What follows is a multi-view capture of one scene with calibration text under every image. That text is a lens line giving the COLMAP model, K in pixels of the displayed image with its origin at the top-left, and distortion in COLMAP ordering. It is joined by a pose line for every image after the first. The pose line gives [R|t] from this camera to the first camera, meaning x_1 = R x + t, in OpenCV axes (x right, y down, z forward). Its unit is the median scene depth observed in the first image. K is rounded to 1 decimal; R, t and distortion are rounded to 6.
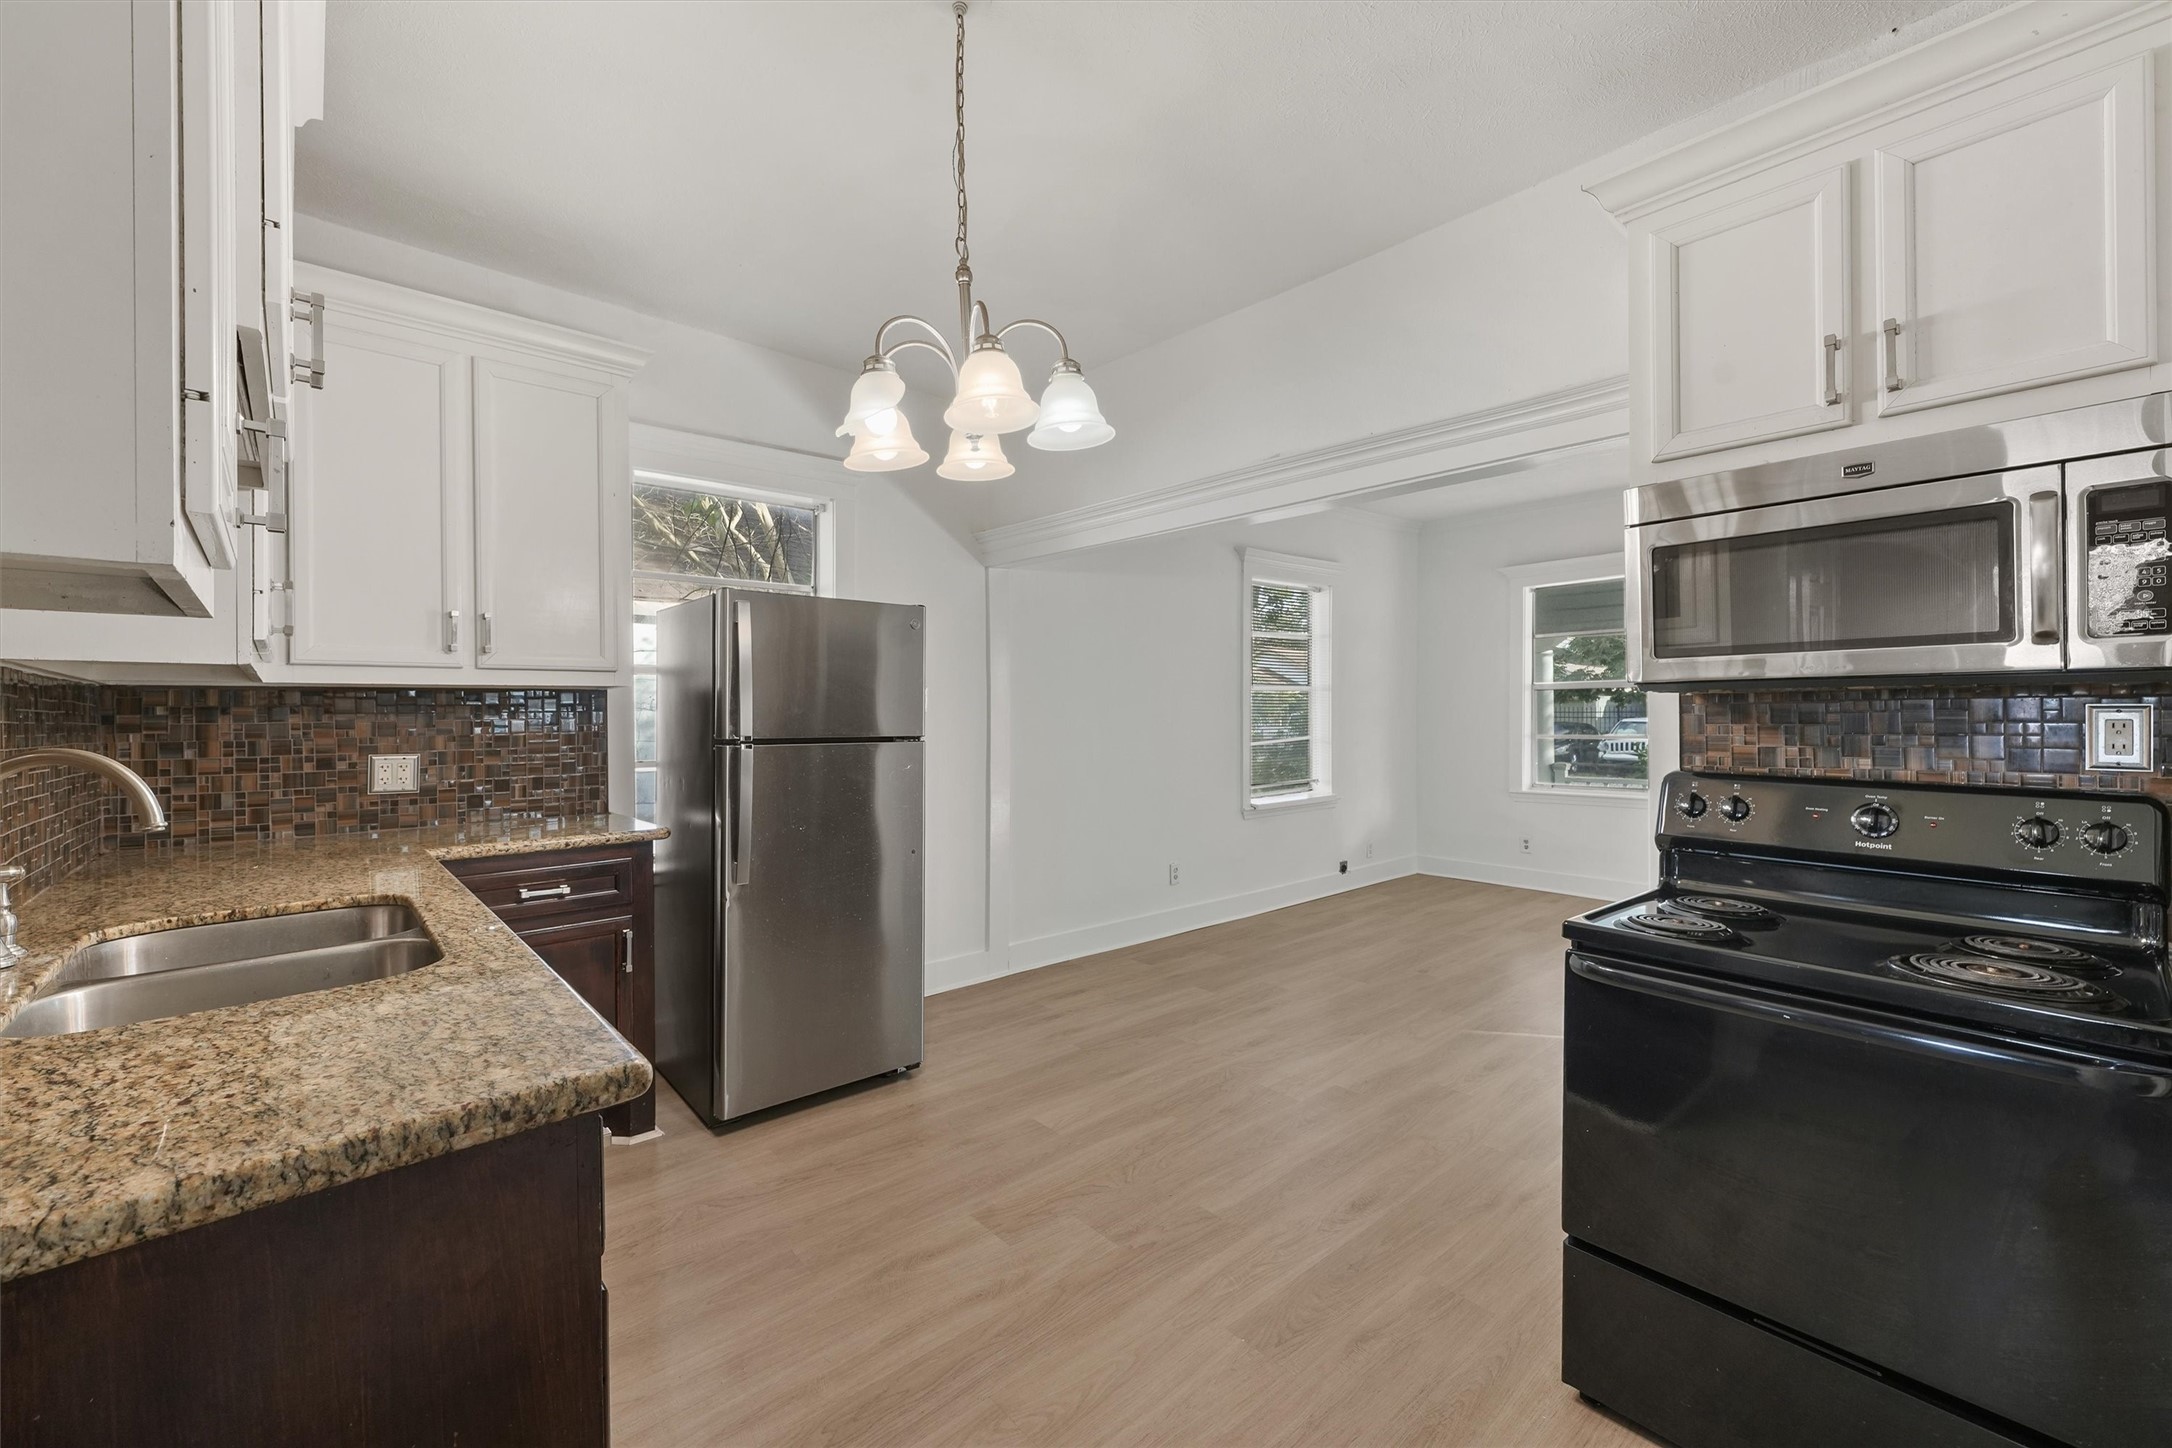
lens RADIAL K [[871.7, 0, 1077.1], [0, 871.7, 714.8], [0, 0, 1]] dist [0.024414, -0.007306]
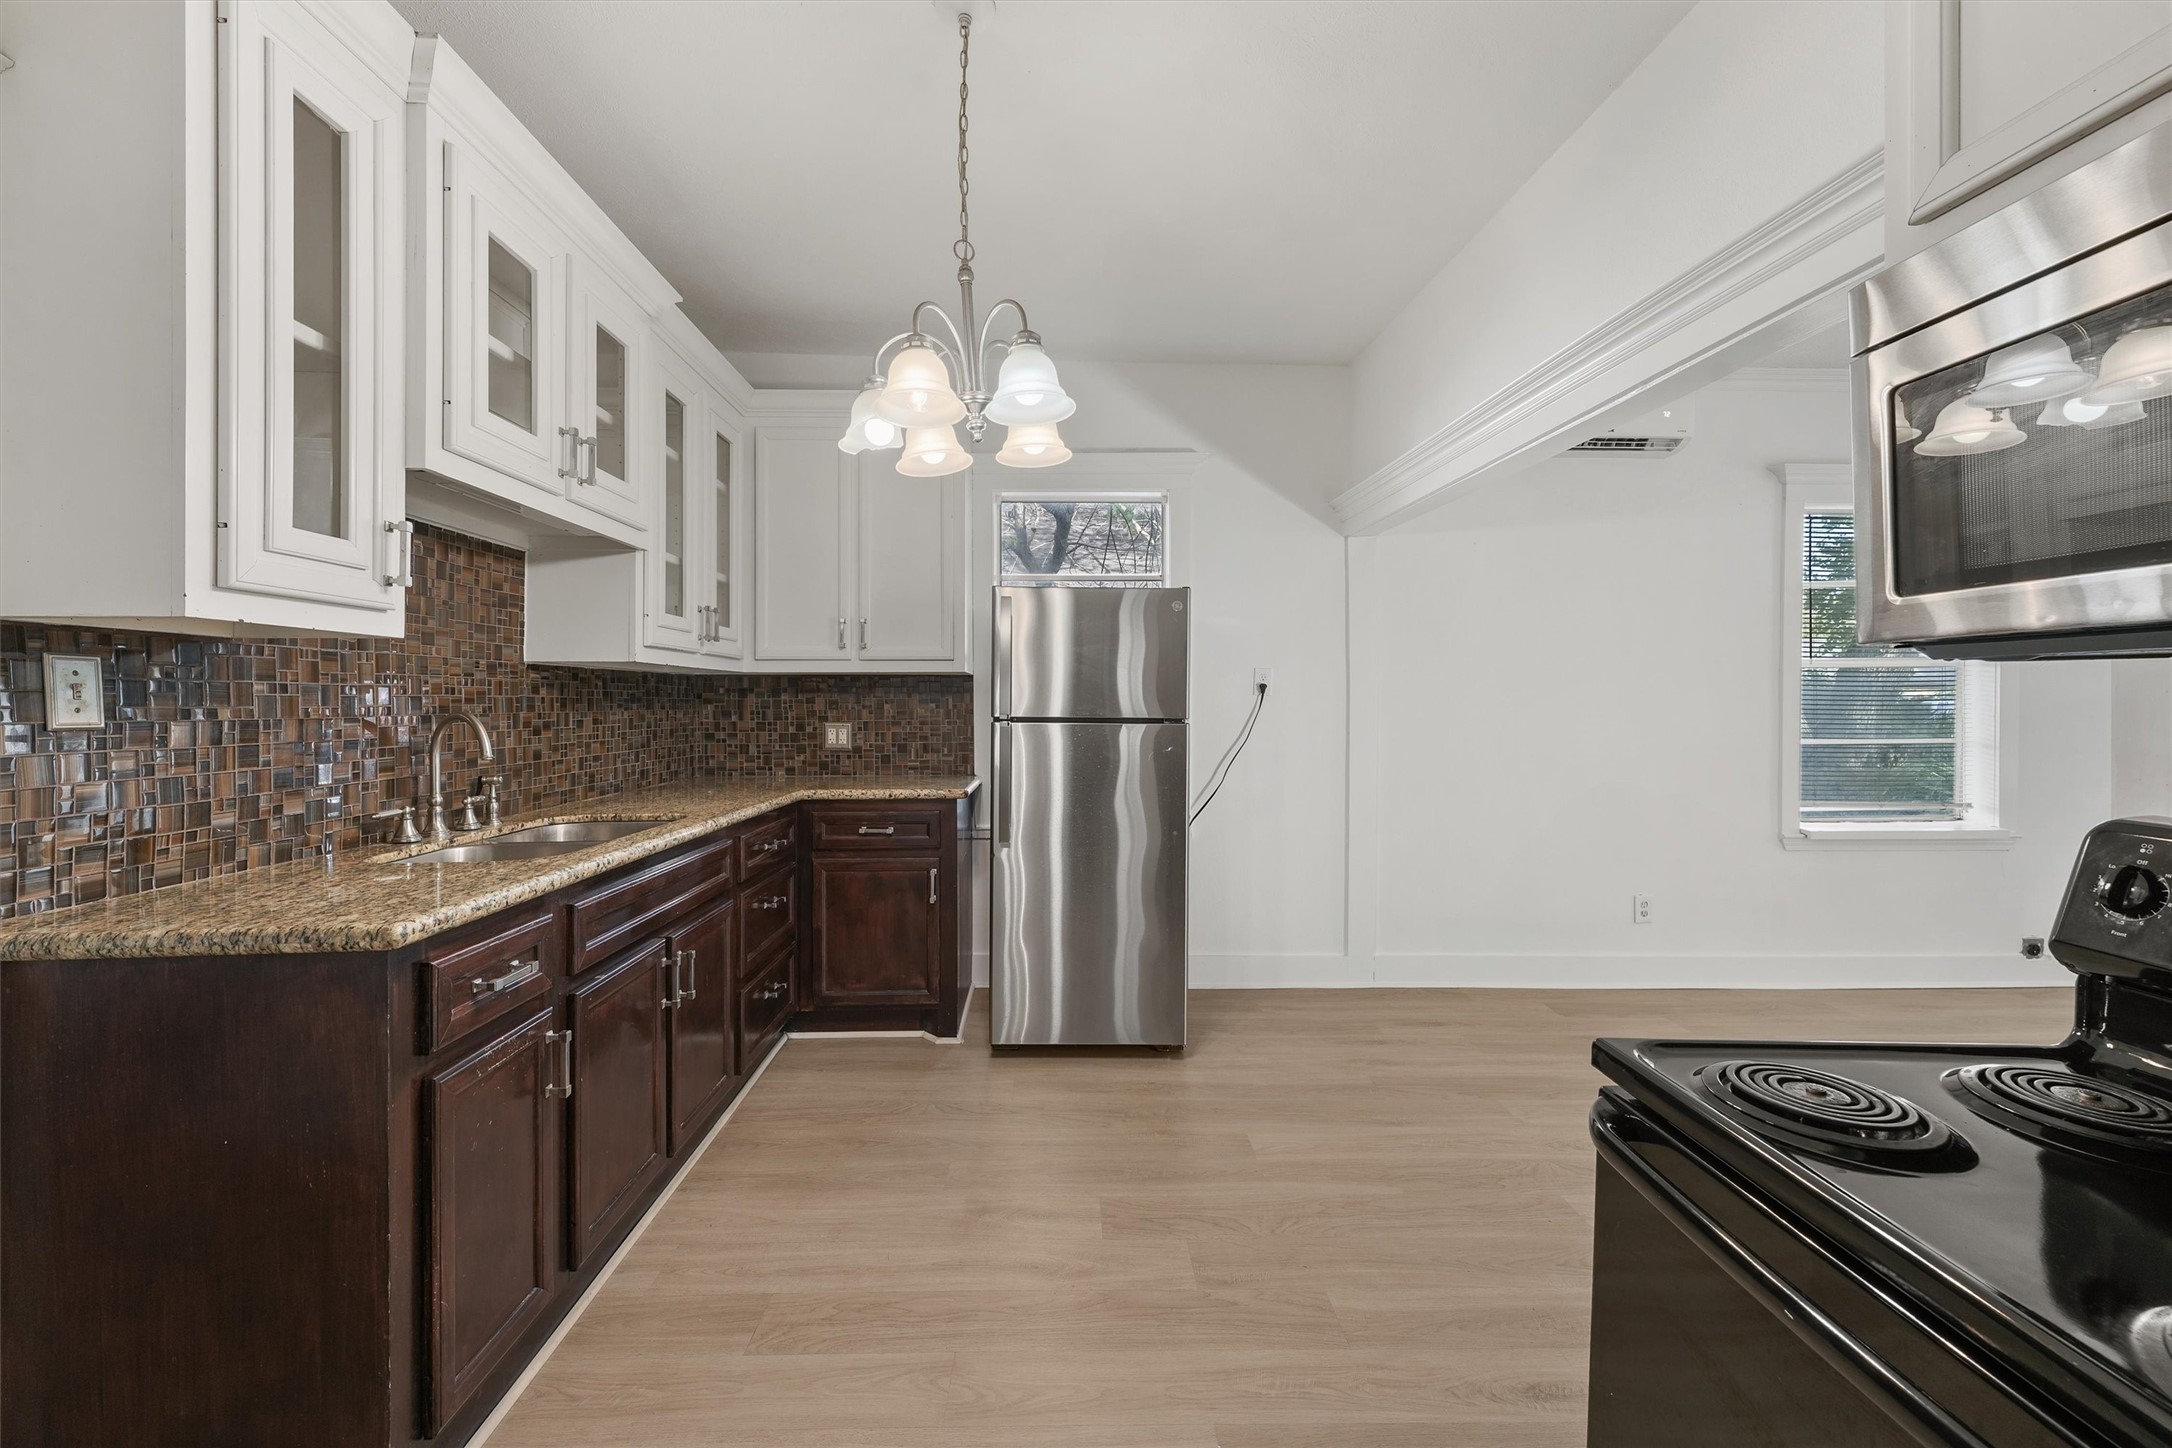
lens RADIAL K [[866.1, 0, 1081.0], [0, 866.1, 699.6], [0, 0, 1]] dist [0.015039, -0.000153]
pose [[0.770886, 0.009425, -0.636903, 0.423336], [-0.008297, 0.999954, 0.004755, -0.001119], [0.636919, 0.001619, 0.770929, 0.191729]]
